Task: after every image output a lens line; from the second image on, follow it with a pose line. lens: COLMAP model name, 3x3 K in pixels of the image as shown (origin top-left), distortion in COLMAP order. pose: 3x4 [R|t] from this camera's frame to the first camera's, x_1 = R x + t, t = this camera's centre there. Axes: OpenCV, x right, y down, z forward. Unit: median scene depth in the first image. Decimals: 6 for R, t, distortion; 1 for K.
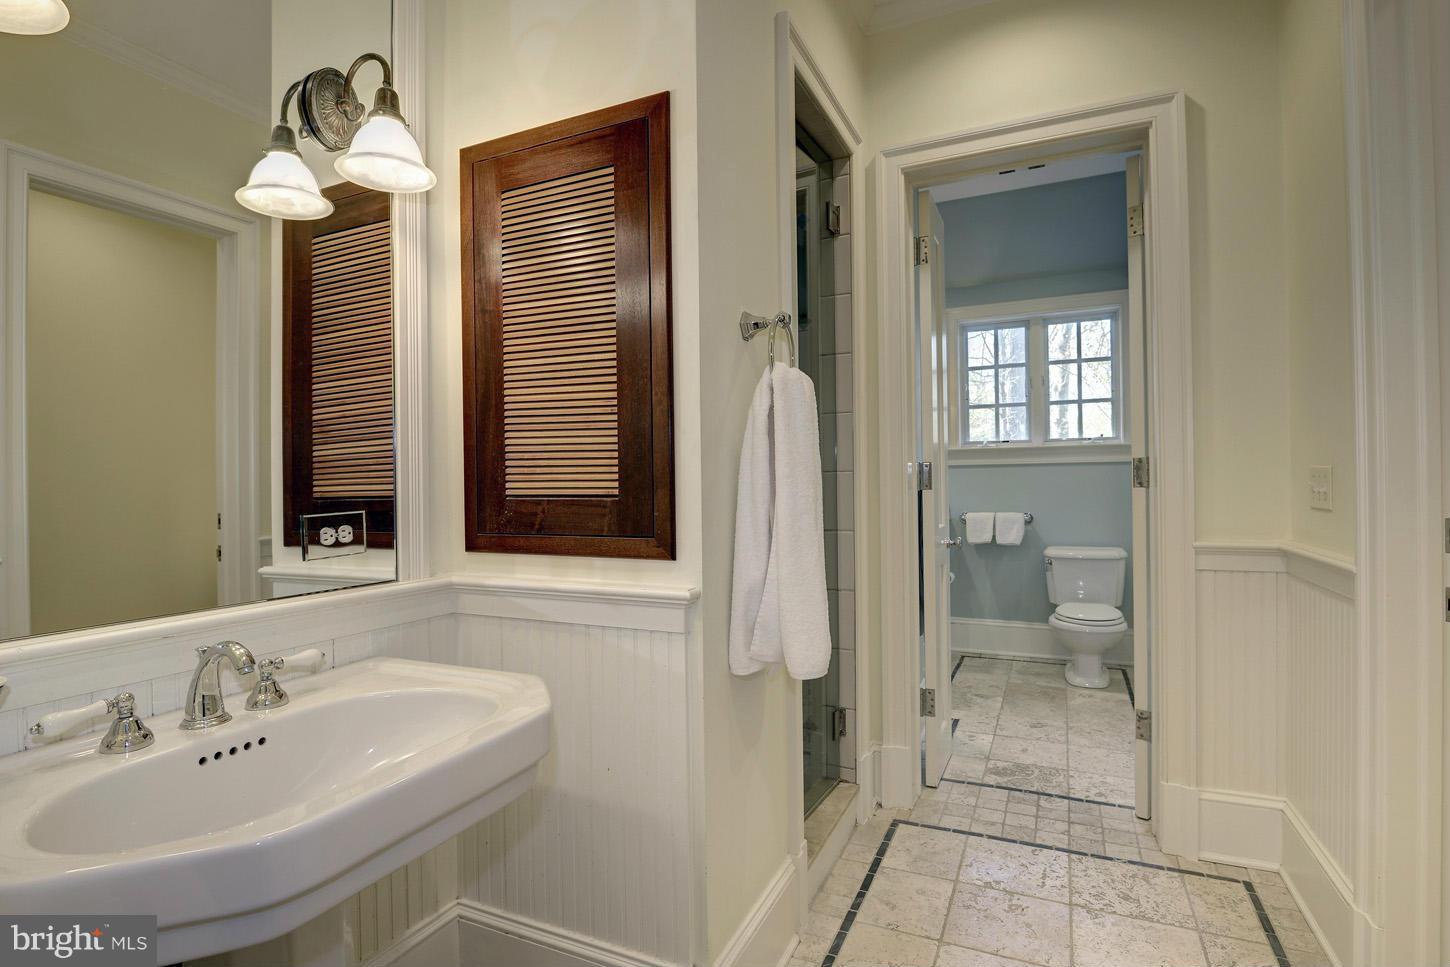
lens RADIAL K [[725.7, 0, 725.6], [0, 725.7, 479.0], [0, 0, 1]] dist [-0.035467, -0.000566]
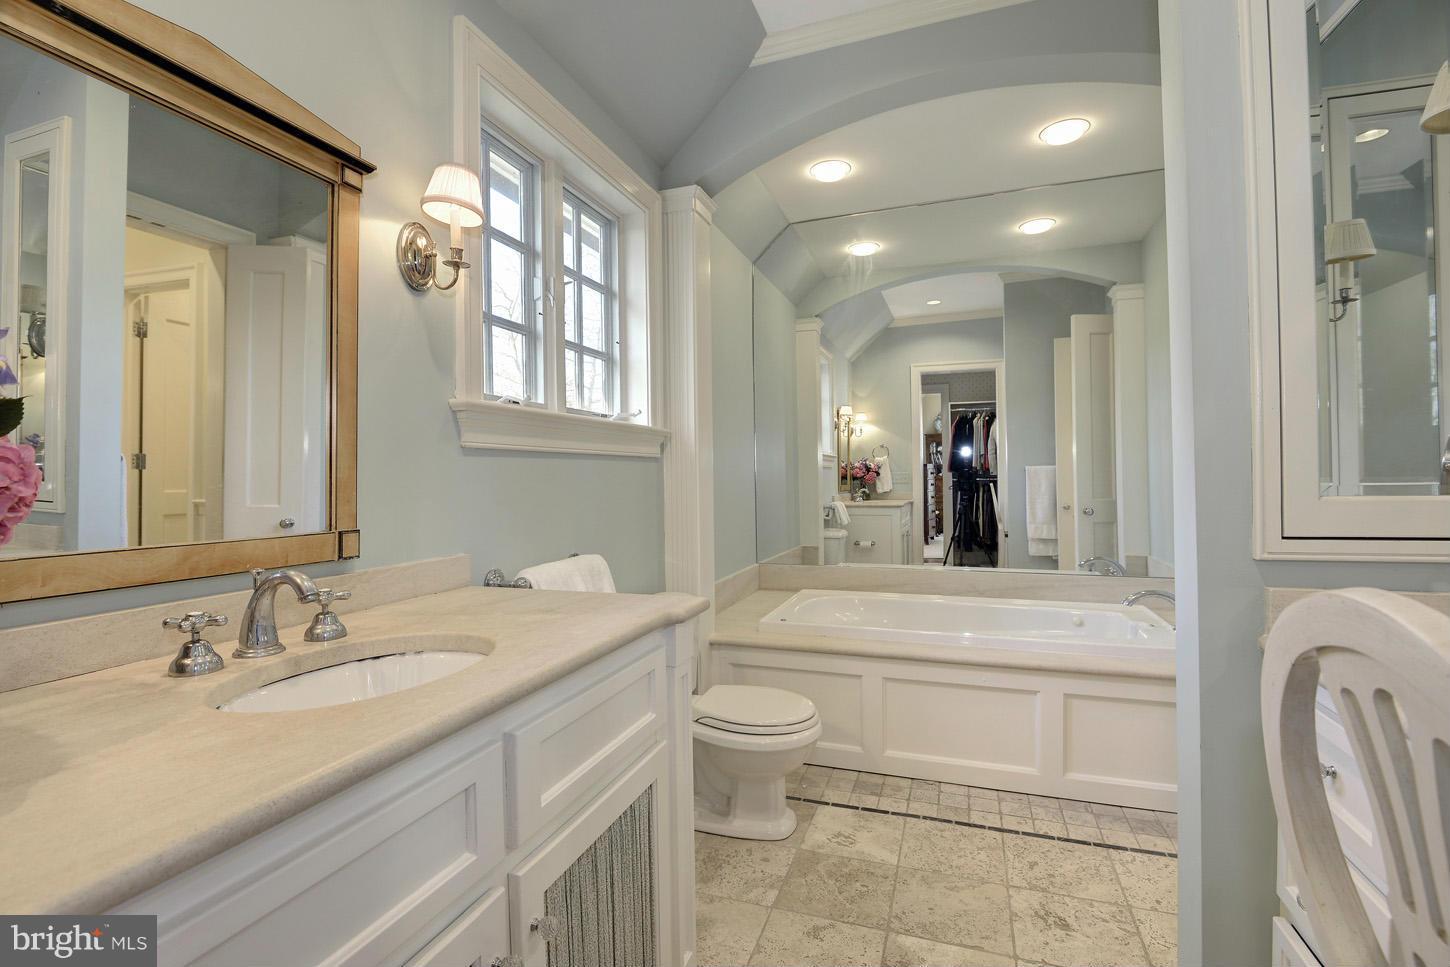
lens RADIAL K [[652.5, 0, 729.8], [0, 652.5, 474.8], [0, 0, 1]] dist [-0.002560, -0.000212]
pose [[-0.107266, 0.017833, 0.994070, -0.043214], [0.011856, 0.999791, -0.016656, 0.000606], [-0.994160, 0.009999, -0.107455, 1.139015]]
